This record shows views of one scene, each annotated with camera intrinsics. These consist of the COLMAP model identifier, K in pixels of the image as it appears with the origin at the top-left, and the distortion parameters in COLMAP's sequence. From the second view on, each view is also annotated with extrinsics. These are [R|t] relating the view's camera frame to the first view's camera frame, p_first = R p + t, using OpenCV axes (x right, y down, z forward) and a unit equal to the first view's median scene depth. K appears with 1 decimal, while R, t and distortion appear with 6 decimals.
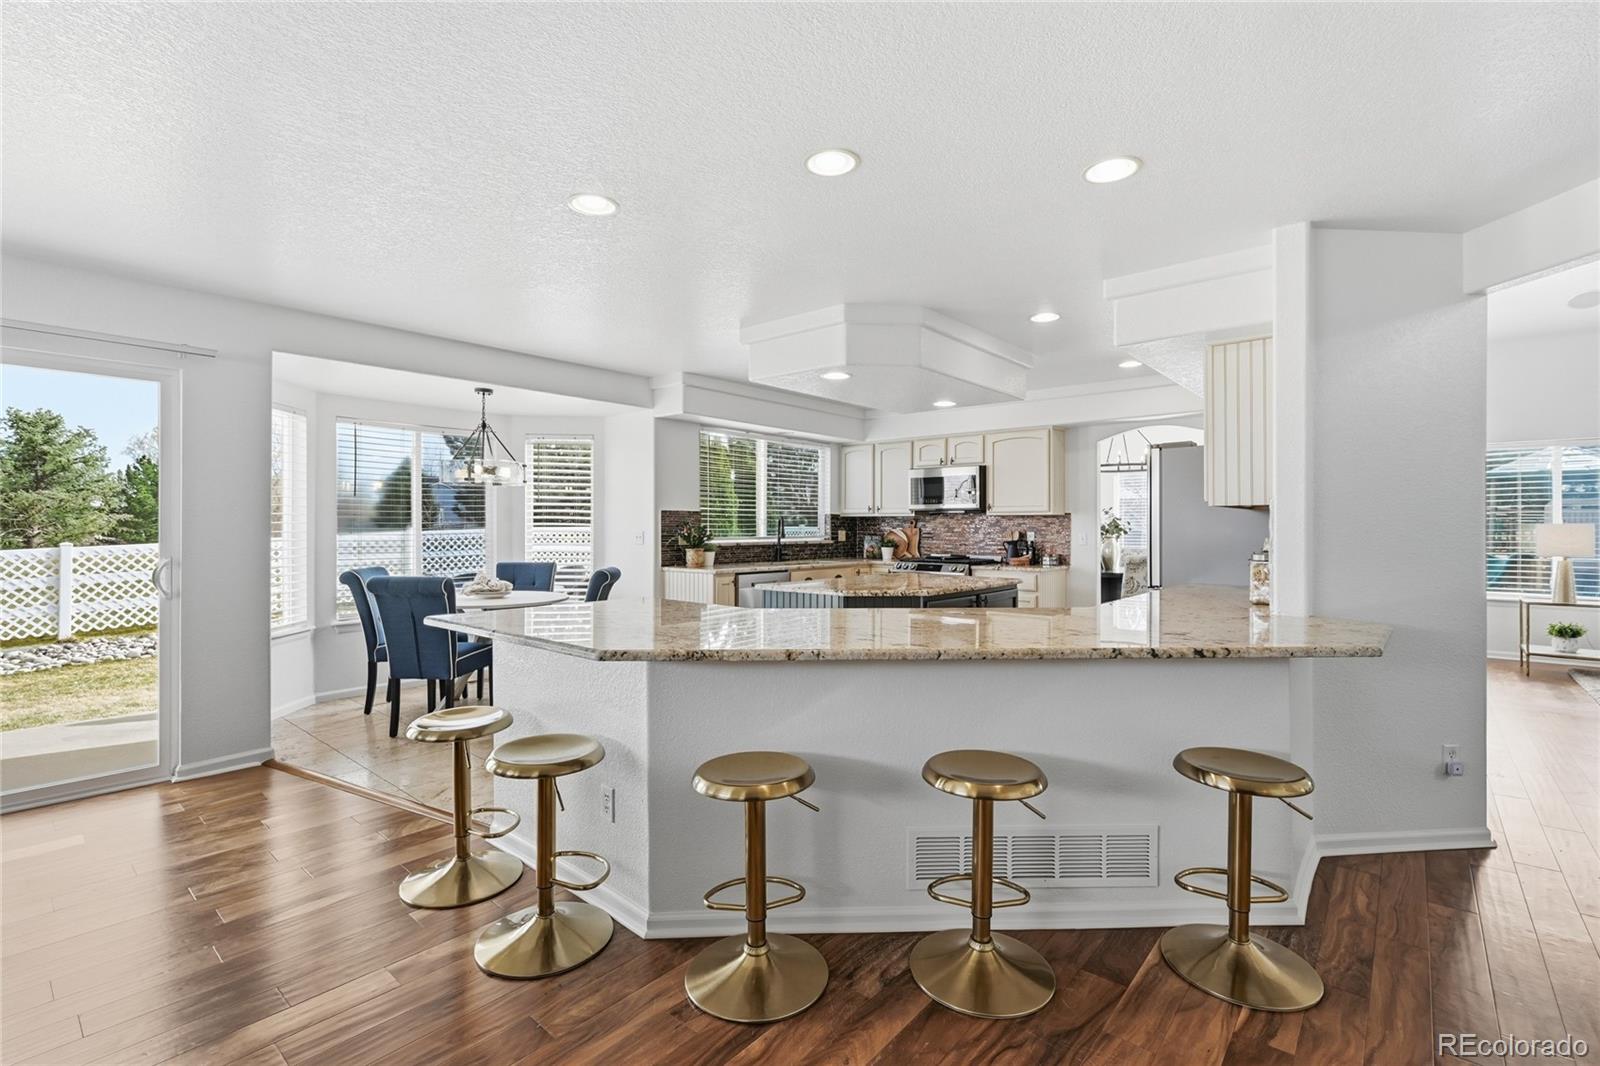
lens RADIAL K [[703.7, 0, 802.8], [0, 703.7, 528.7], [0, 0, 1]] dist [0.000021, 0.000901]
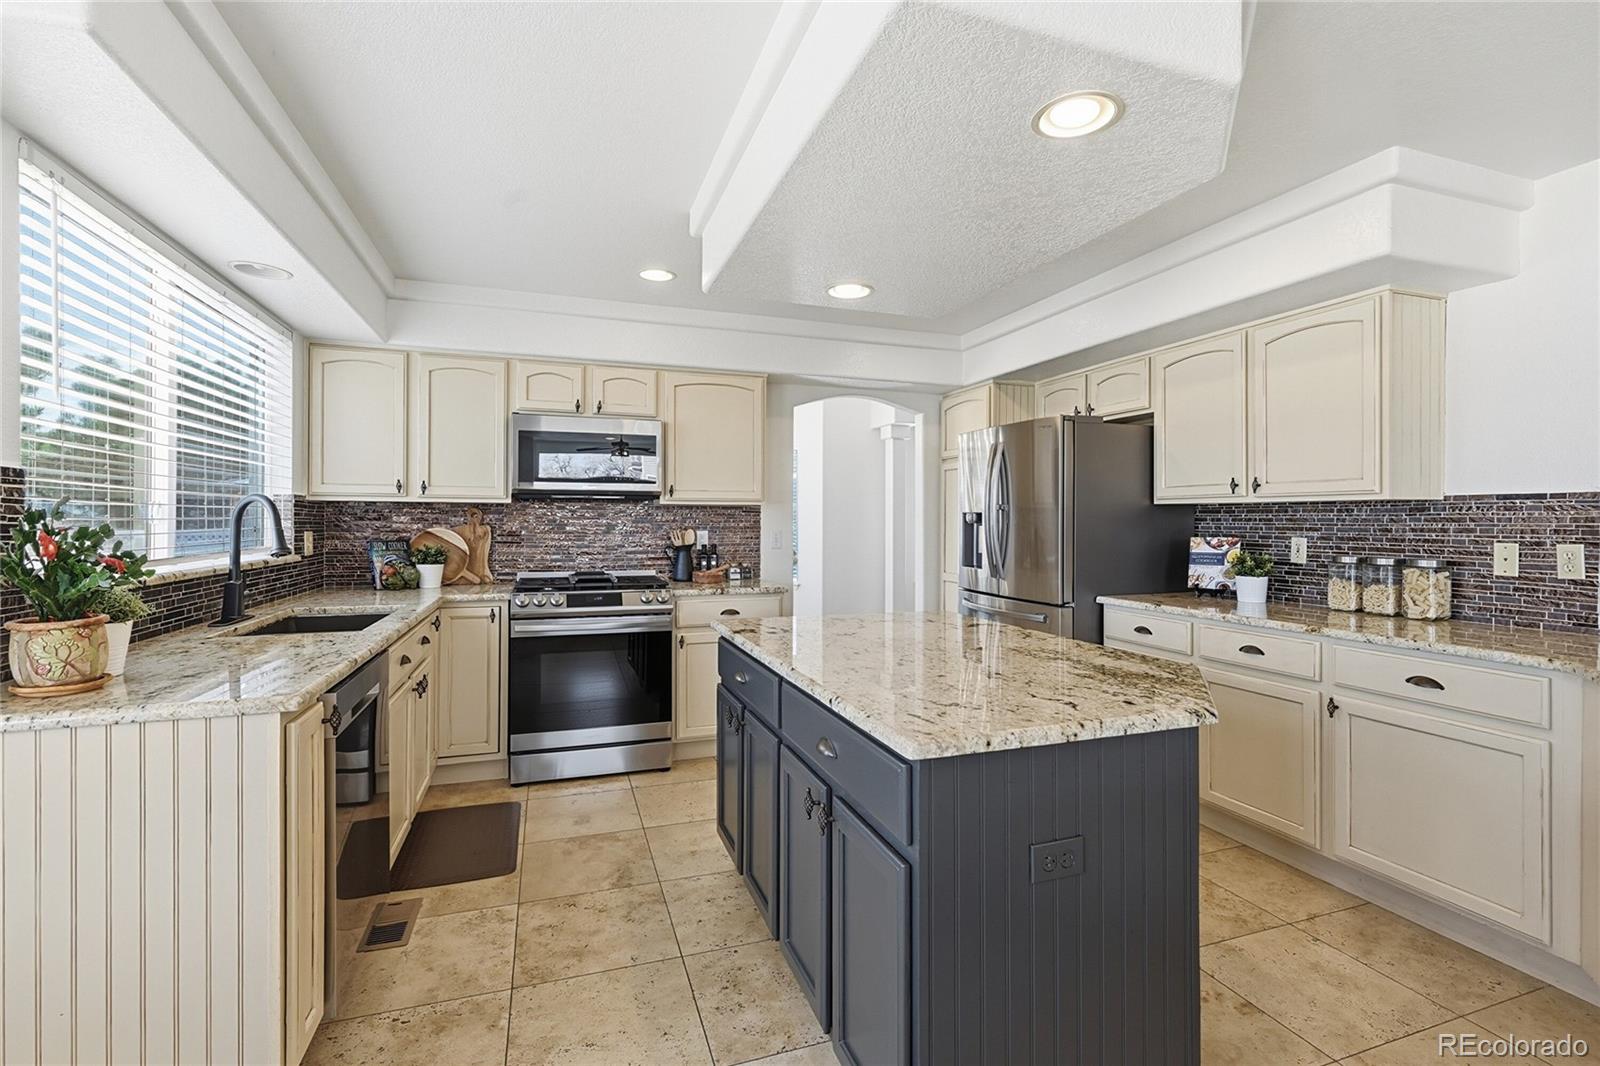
lens RADIAL K [[703.7, 0, 802.6], [0, 703.7, 521.9], [0, 0, 1]] dist [0.000021, 0.000901]
pose [[0.483796, -0.000664, 0.875180, -0.190246], [0.000709, 1.000000, 0.000367, -0.003588], [-0.875180, 0.000443, 0.483796, 0.531692]]
